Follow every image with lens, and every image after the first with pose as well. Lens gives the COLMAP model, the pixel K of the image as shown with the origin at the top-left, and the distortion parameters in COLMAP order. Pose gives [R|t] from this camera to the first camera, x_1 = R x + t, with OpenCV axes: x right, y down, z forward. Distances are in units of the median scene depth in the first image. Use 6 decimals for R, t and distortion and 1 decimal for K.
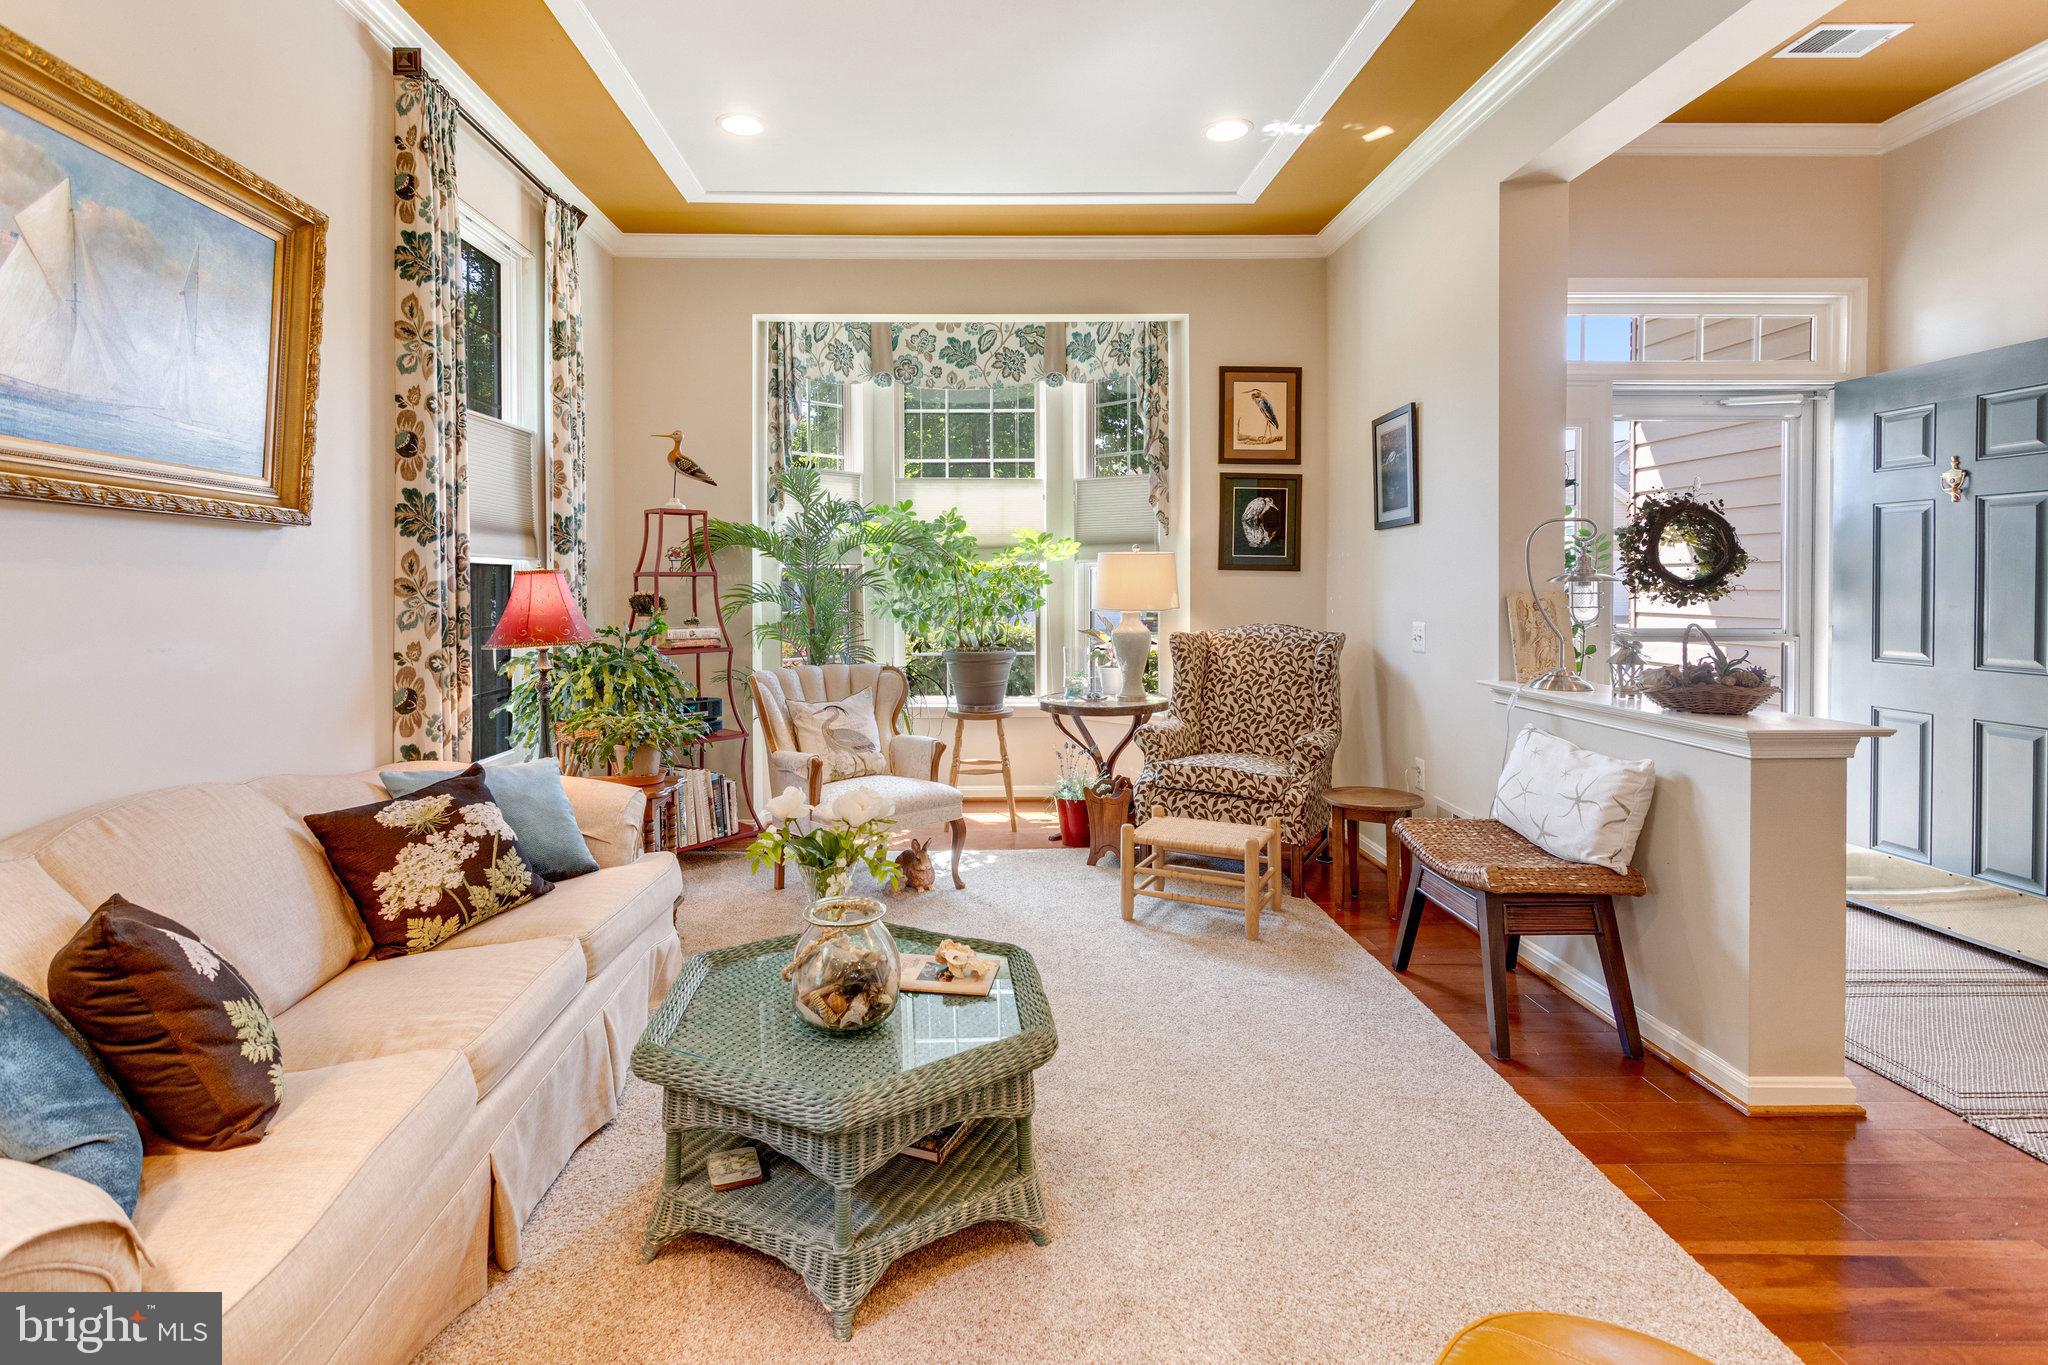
lens RADIAL K [[994.7, 0, 990.2], [0, 994.7, 586.5], [0, 0, 1]] dist [0.007120, 0.004334]
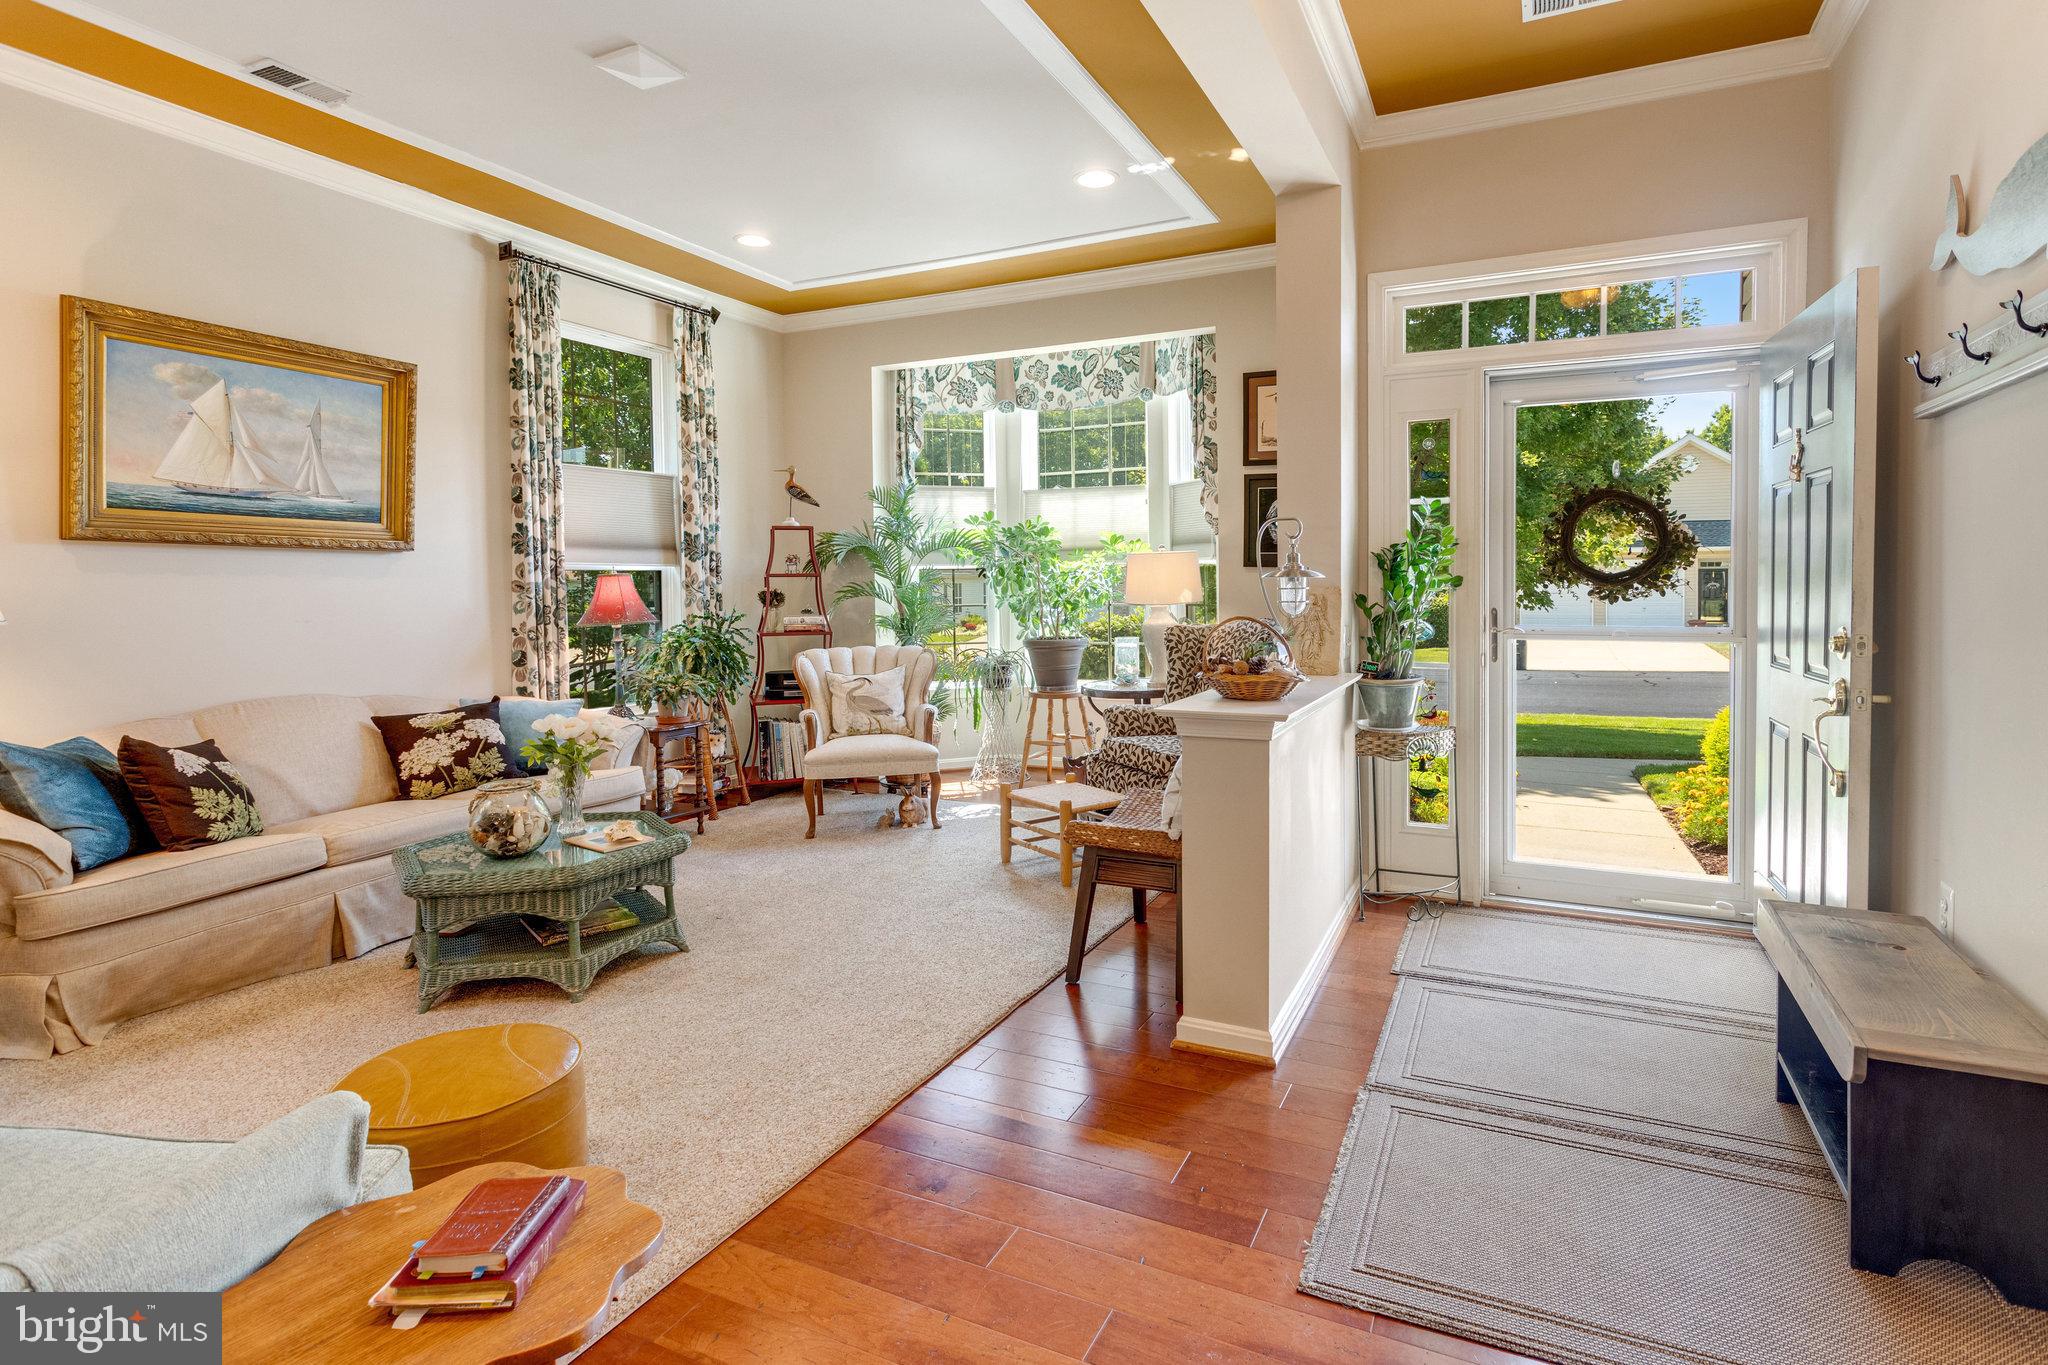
lens RADIAL K [[994.7, 0, 1077.2], [0, 994.7, 605.1], [0, 0, 1]] dist [0.007120, 0.004334]
pose [[0.907295, 0.004654, -0.420469, 0.644457], [0.004349, 0.999781, 0.020452, 0.001486], [0.420472, -0.020384, 0.907077, -0.038351]]
